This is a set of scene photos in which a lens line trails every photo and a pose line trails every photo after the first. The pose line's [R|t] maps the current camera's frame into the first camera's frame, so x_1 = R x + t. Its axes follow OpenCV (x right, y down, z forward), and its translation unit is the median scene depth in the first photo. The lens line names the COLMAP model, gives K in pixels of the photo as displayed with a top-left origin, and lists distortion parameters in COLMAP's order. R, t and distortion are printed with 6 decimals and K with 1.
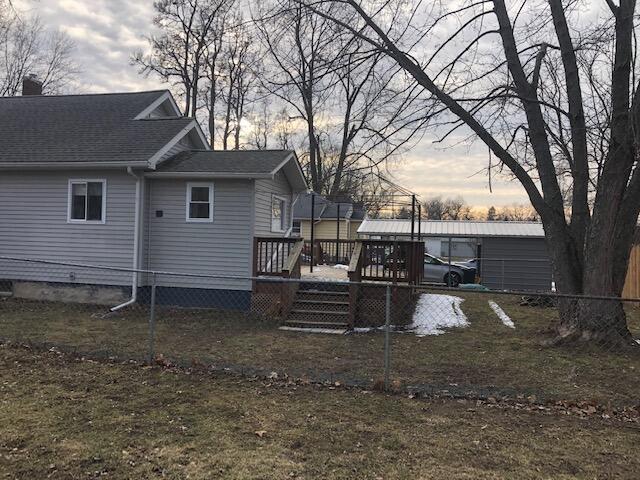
lens RADIAL K [[521.6, 0, 320.1], [0, 521.6, 238.2], [0, 0, 1]] dist [0.049336, -0.048116]
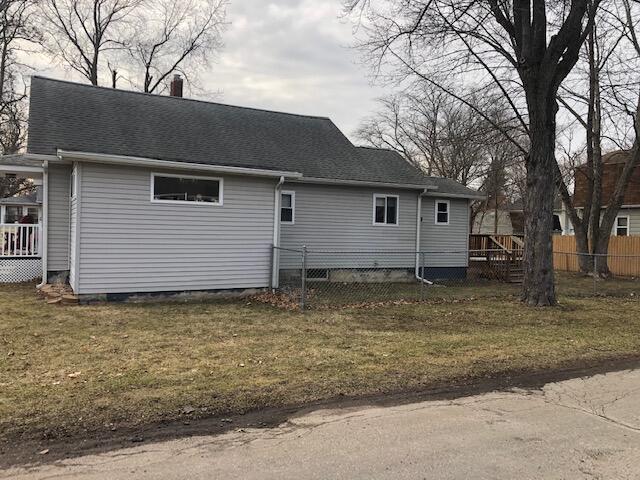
lens RADIAL K [[521.6, 0, 319.9], [0, 521.6, 240.2], [0, 0, 1]] dist [0.049336, -0.048116]
pose [[0.759970, -0.019519, 0.649665, -1.505905], [-0.002349, 0.999460, 0.032776, -0.035250], [-0.649954, -0.026435, 0.759514, 0.039565]]
